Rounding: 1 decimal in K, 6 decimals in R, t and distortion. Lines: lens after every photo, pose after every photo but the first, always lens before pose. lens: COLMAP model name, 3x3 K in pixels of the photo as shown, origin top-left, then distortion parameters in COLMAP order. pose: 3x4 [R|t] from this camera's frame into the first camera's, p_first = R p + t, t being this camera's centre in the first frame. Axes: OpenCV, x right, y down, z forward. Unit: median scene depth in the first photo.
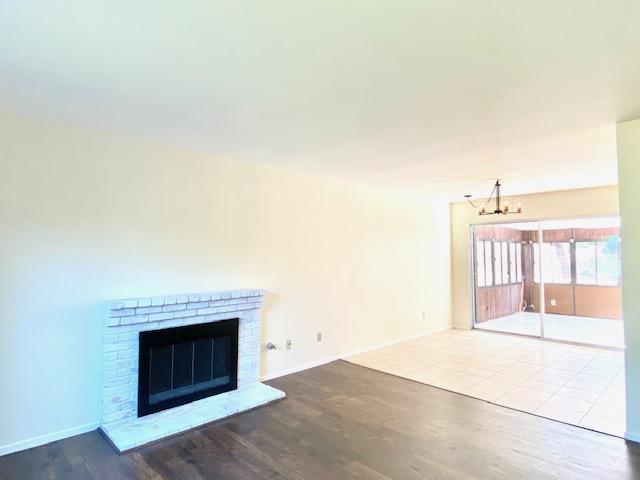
lens RADIAL K [[372.2, 0, 320.0], [0, 372.2, 240.0], [0, 0, 1]] dist [0.000500, -0.002142]
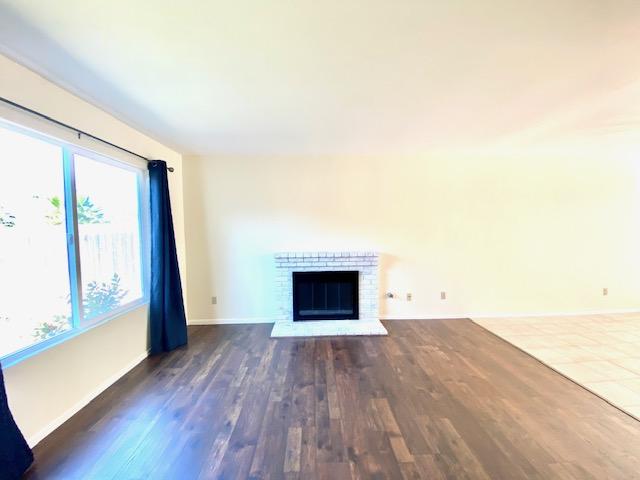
lens RADIAL K [[259.9, 0, 320.0], [0, 259.9, 240.0], [0, 0, 1]] dist [0.039158, -0.029641]
pose [[0.751713, 0.035100, -0.658556, 0.336951], [0.030634, 0.995646, 0.088034, 0.002427], [0.658779, -0.086350, 0.747365, 0.192727]]
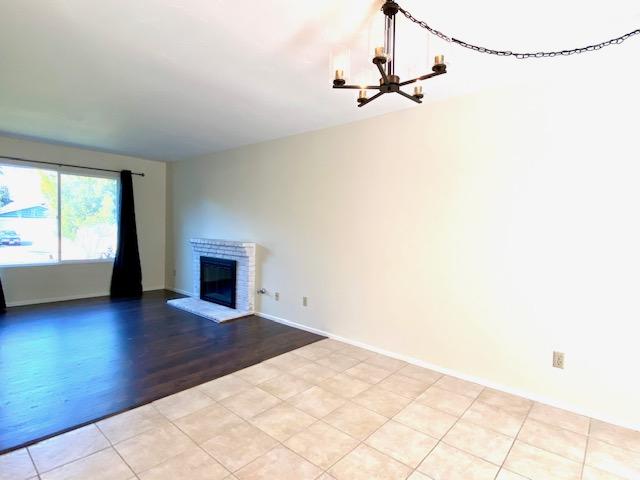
lens RADIAL K [[338.2, 0, 320.0], [0, 338.2, 240.0], [0, 0, 1]] dist [0.035321, 0.000268]
pose [[0.085143, 0.041415, -0.995508, 1.176550], [0.016047, 0.998949, 0.042931, 0.088366], [0.996240, -0.019630, 0.084388, 1.315669]]
